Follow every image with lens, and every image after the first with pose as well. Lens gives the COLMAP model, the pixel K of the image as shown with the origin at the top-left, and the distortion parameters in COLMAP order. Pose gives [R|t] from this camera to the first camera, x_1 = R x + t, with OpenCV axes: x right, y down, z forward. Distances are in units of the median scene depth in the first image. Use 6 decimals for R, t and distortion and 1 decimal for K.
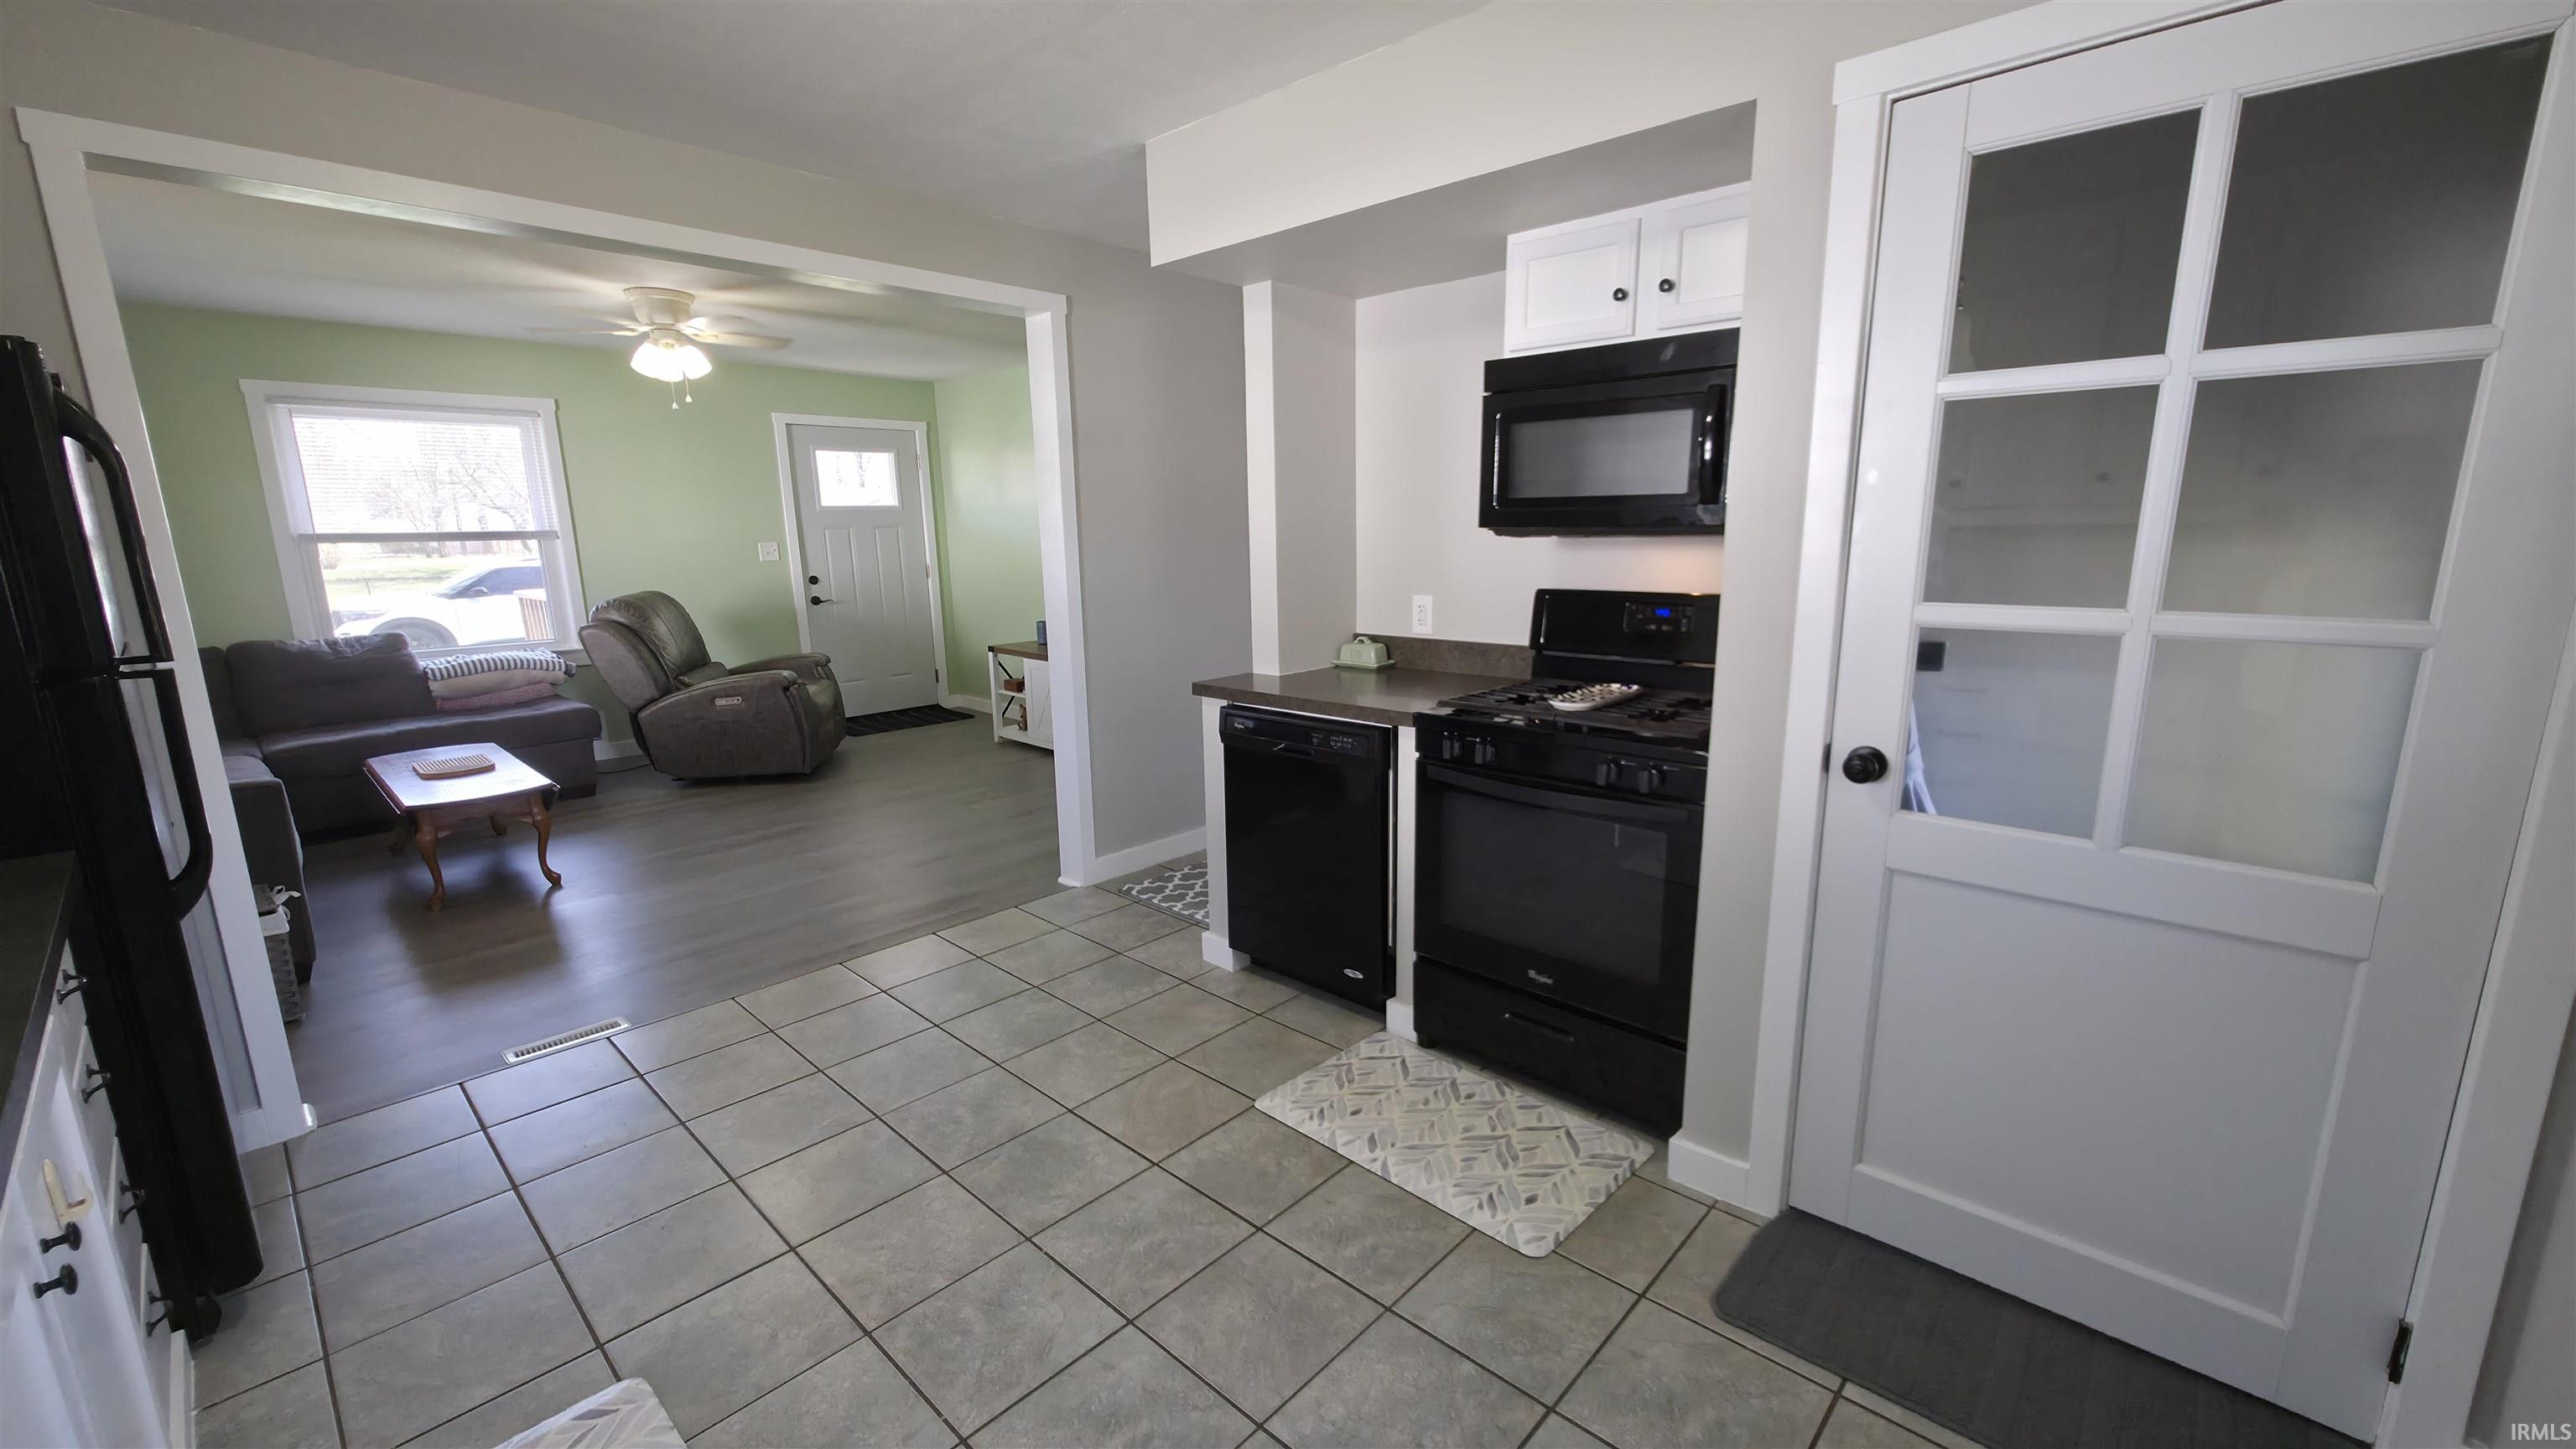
lens RADIAL K [[1028.1, 0, 1291.1], [0, 1028.1, 735.5], [0, 0, 1]] dist [0.002426, -0.000474]
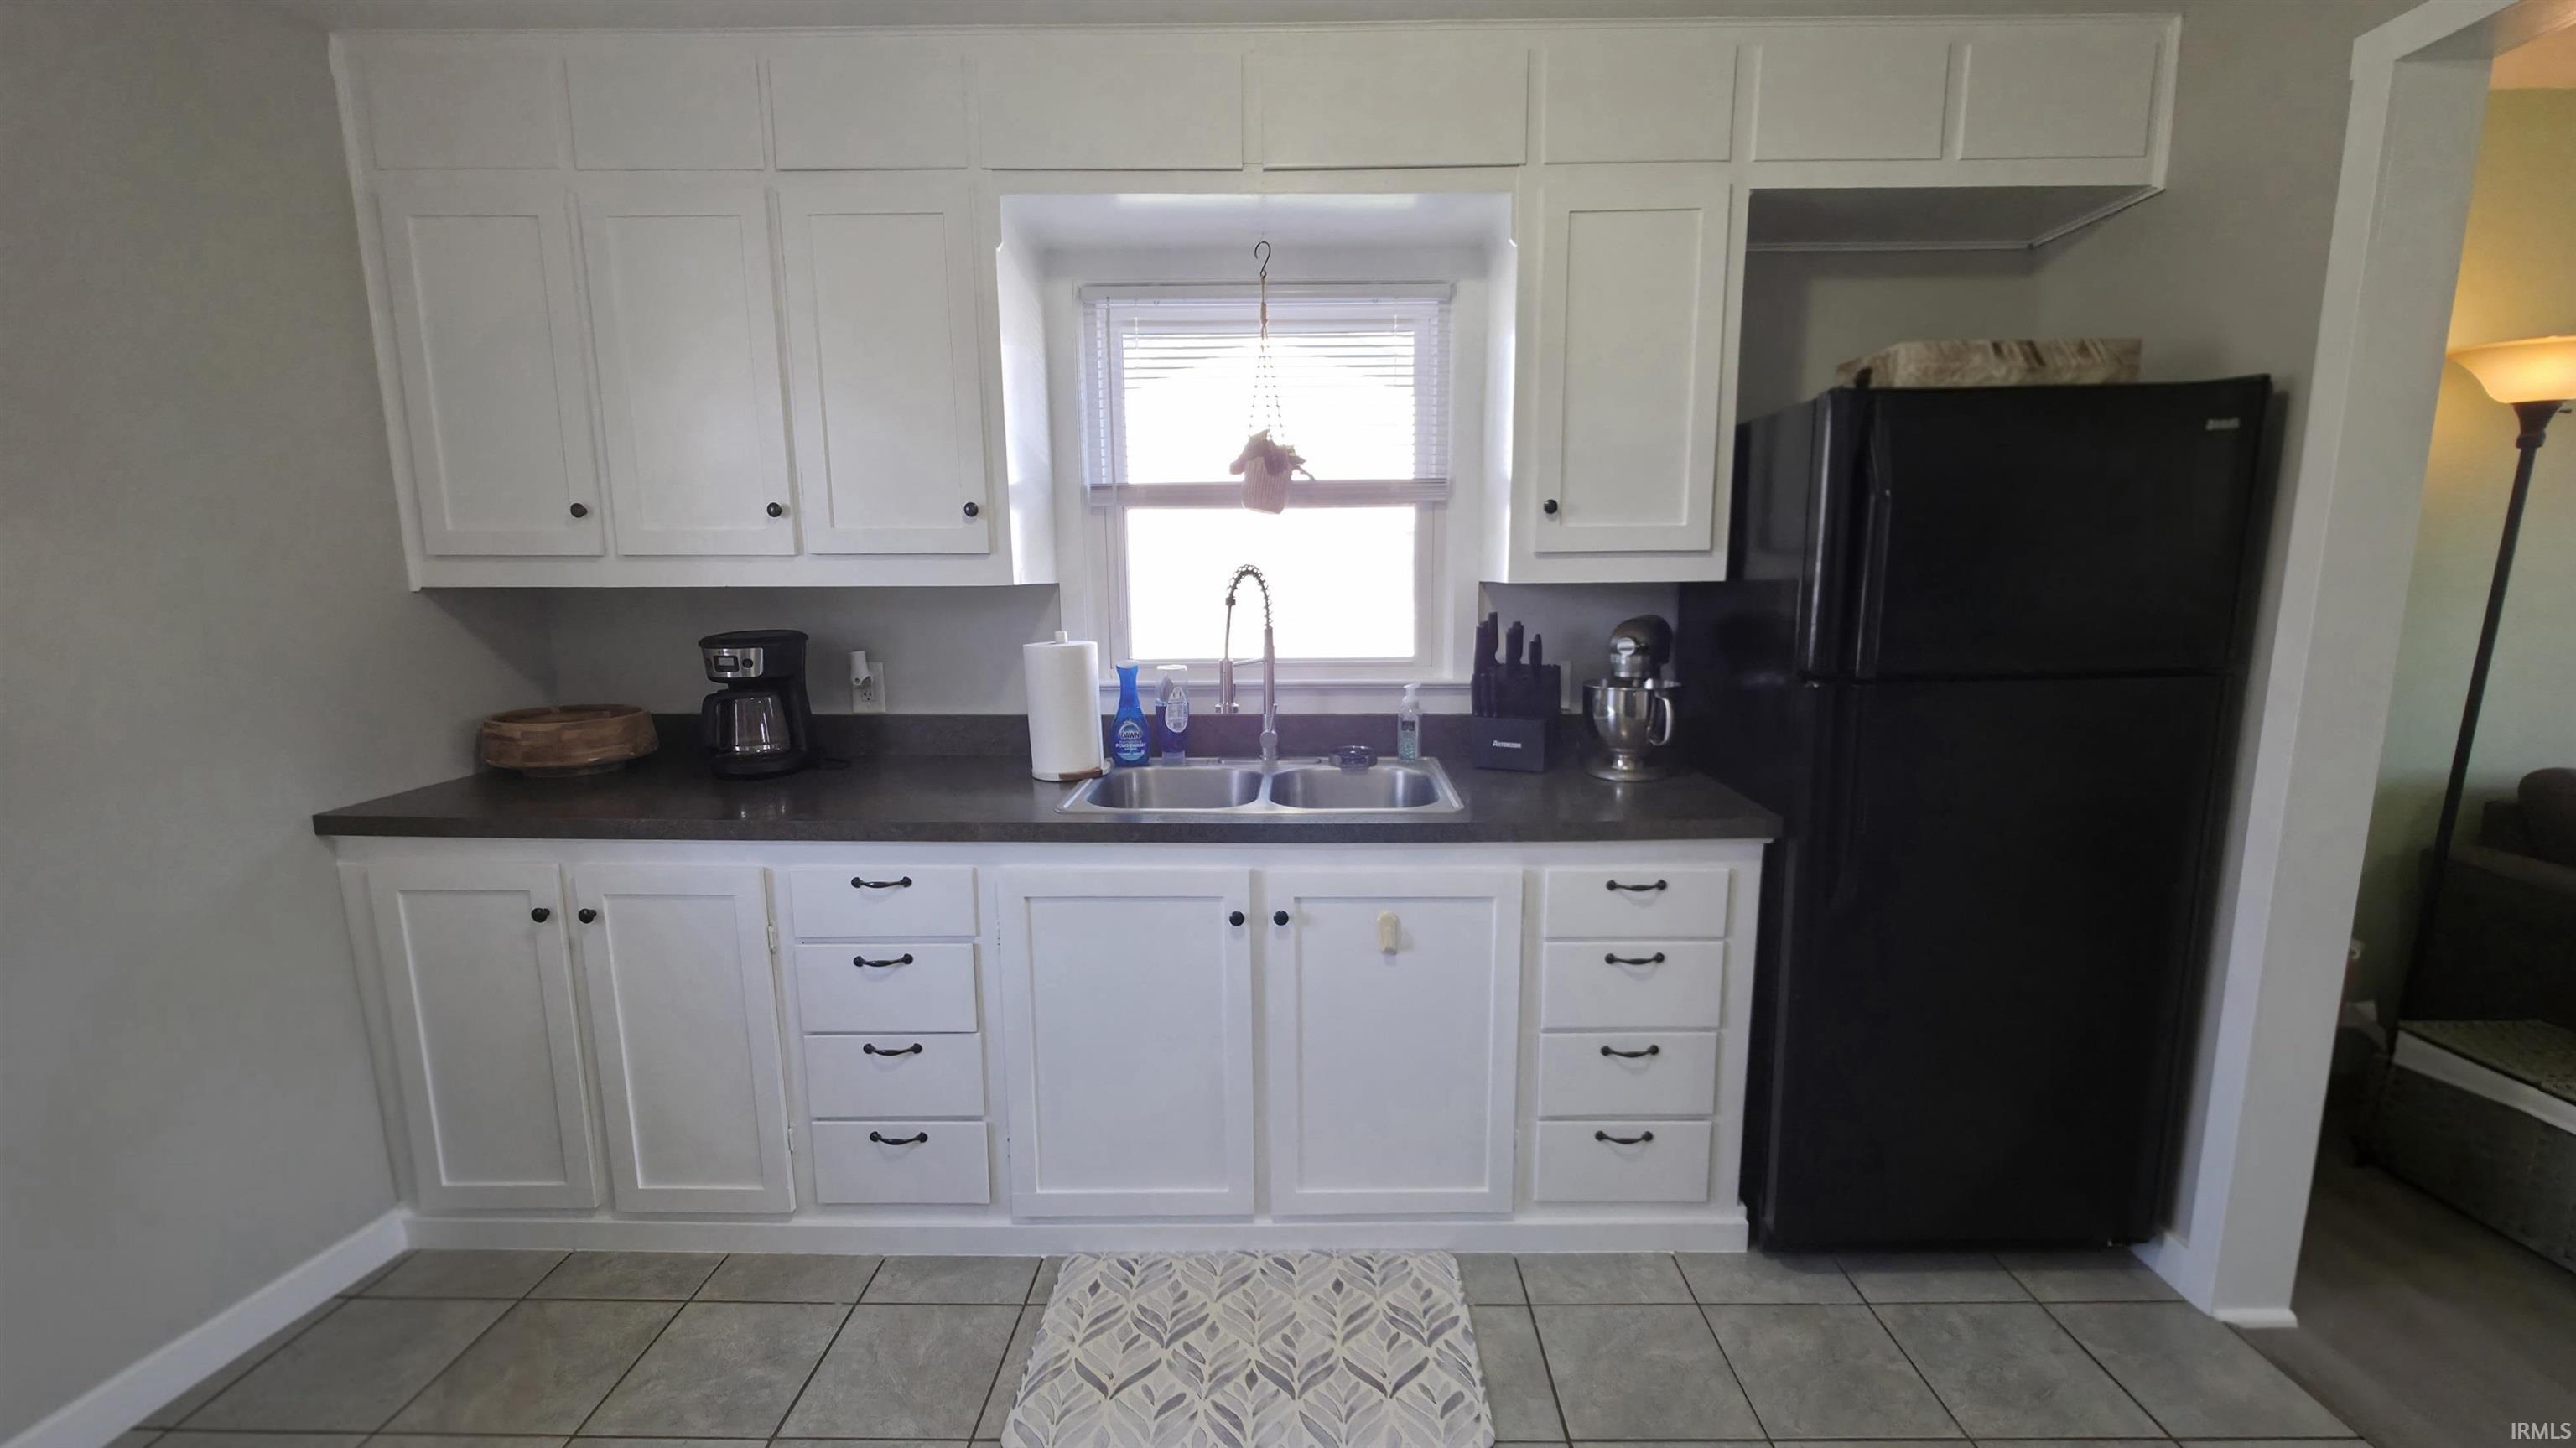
lens RADIAL K [[1028.0, 0, 1291.1], [0, 1028.0, 735.0], [0, 0, 1]] dist [0.002426, -0.000474]
pose [[-0.709639, 0.131835, -0.692121, 0.515229], [-0.125044, 0.943177, 0.307866, -0.257122], [0.693380, 0.305020, -0.652830, 1.178453]]
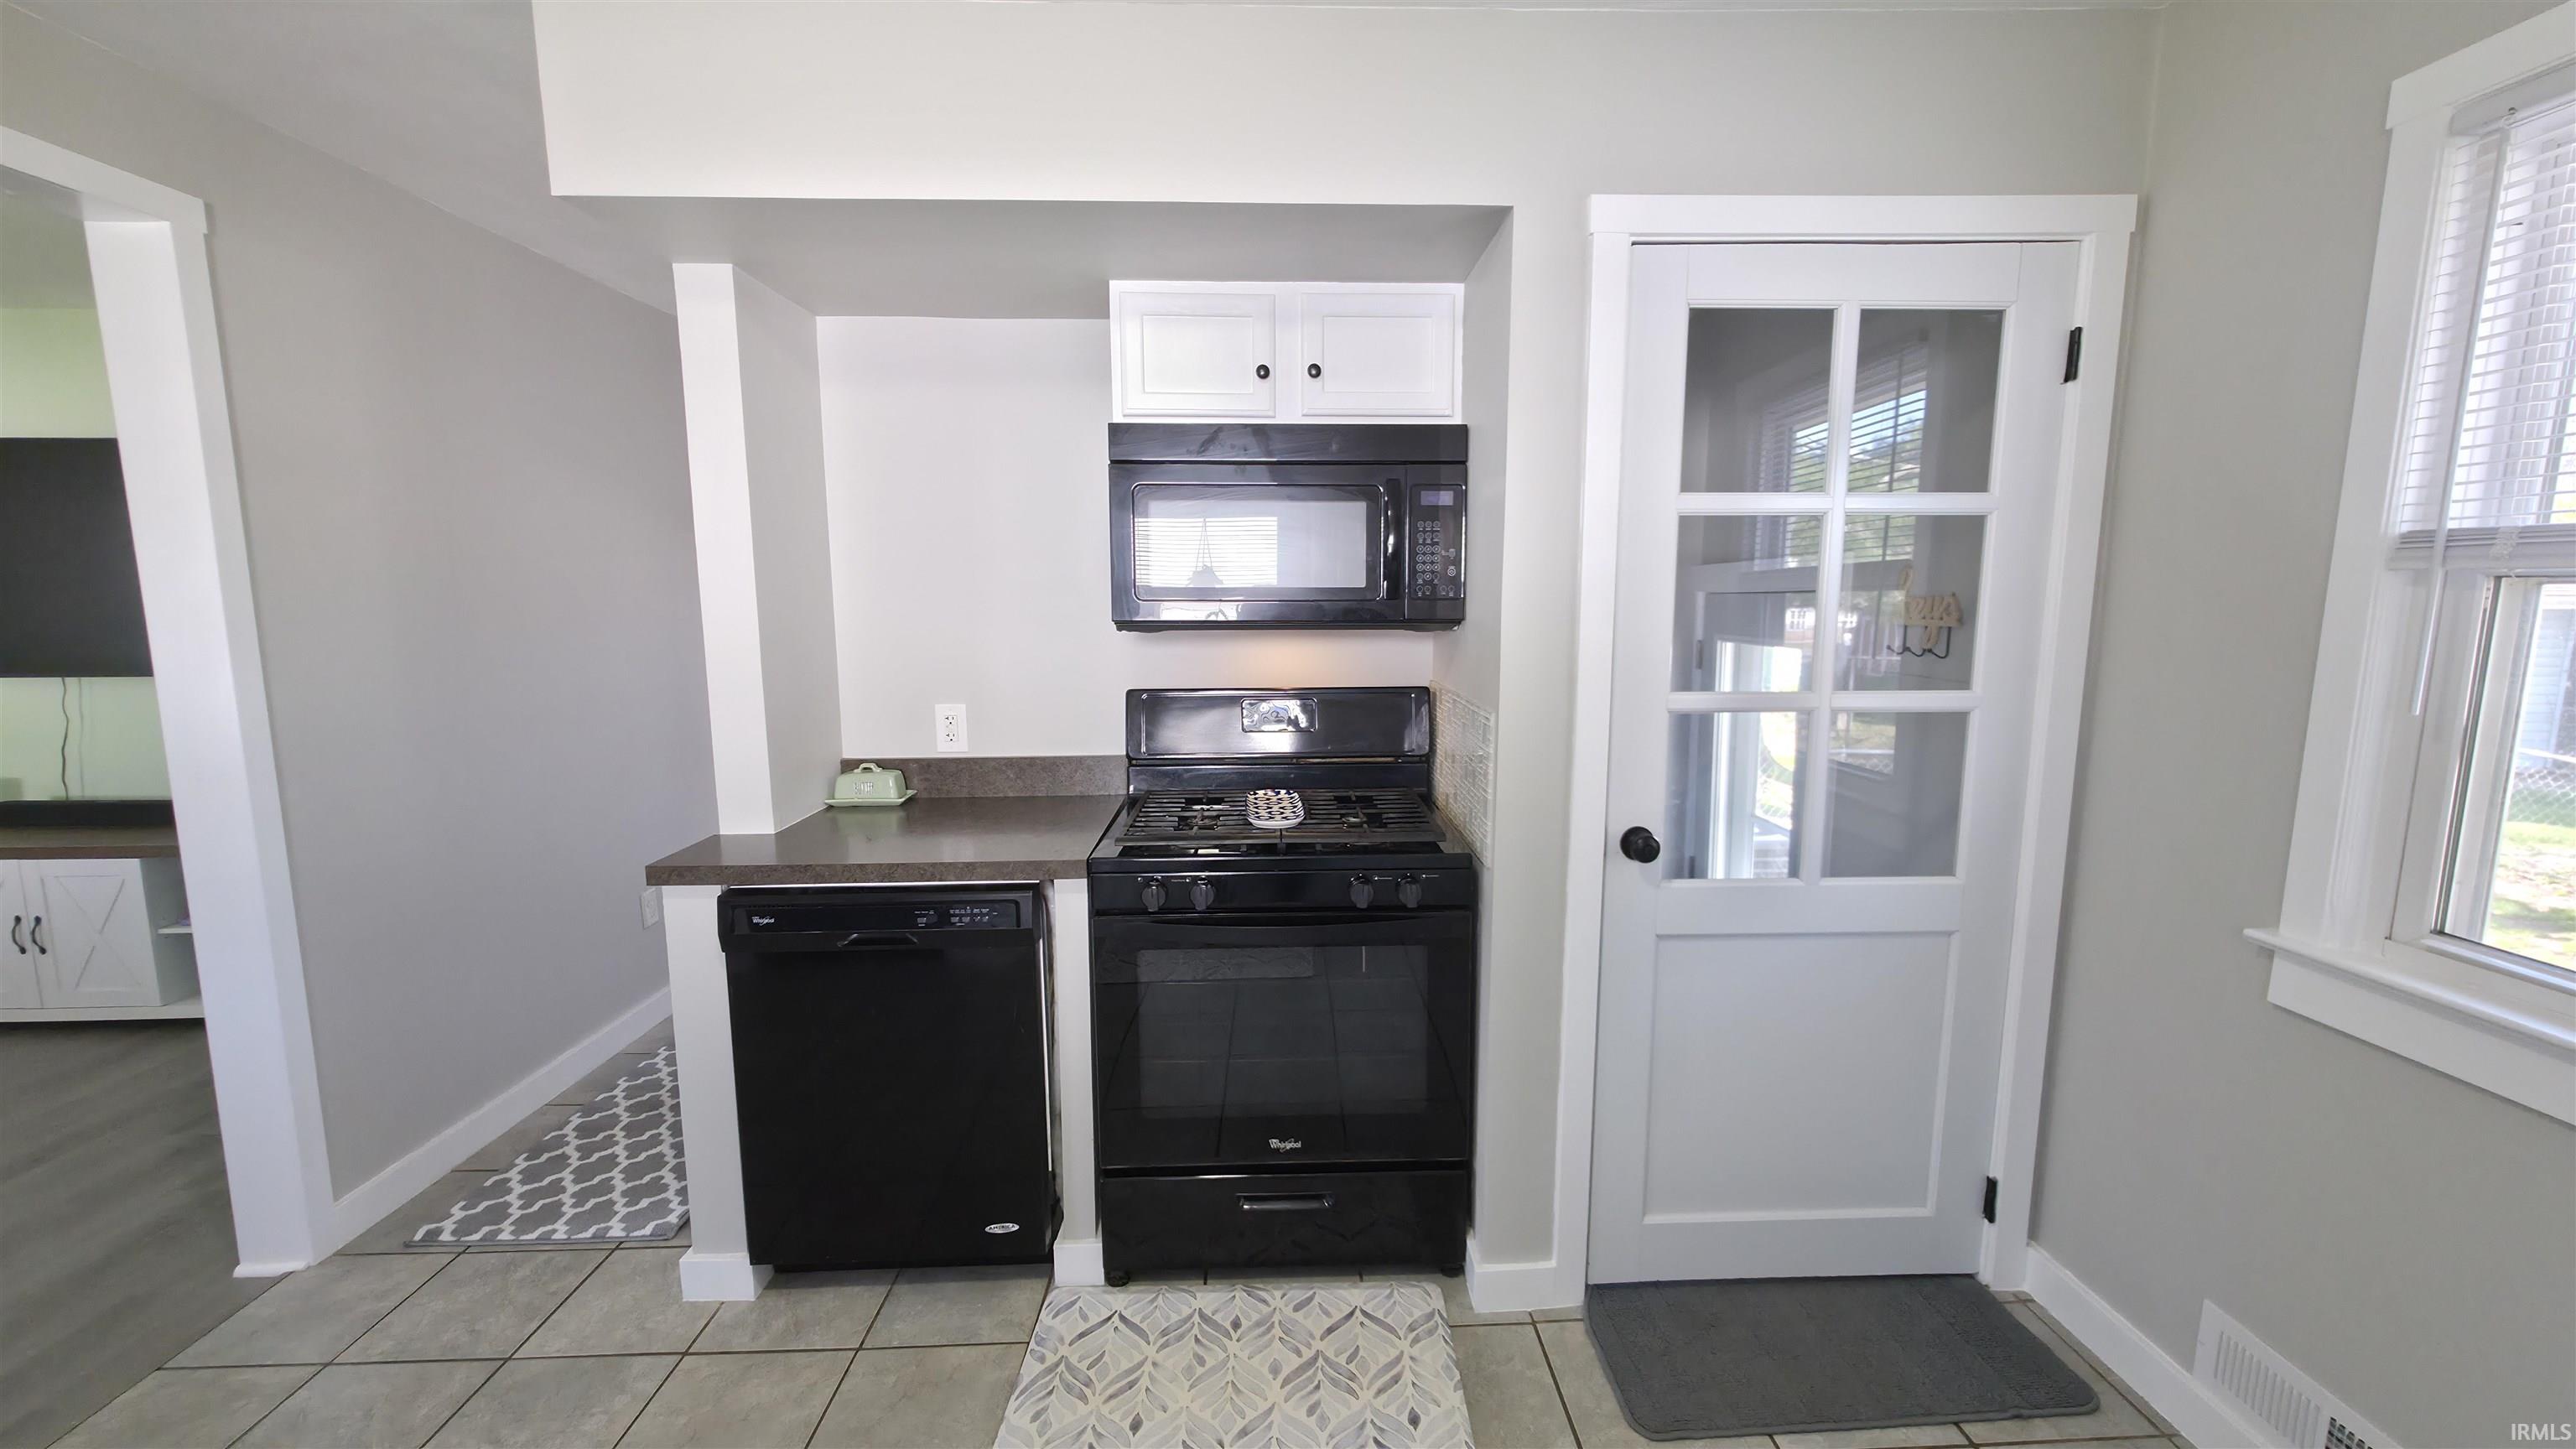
lens RADIAL K [[1028.1, 0, 1291.1], [0, 1028.1, 735.5], [0, 0, 1]] dist [0.002426, -0.000474]
pose [[0.704999, -0.083297, 0.704300, -0.281319], [0.137170, 0.990342, -0.020179, -0.070986], [-0.695817, 0.110836, 0.709616, 0.306633]]
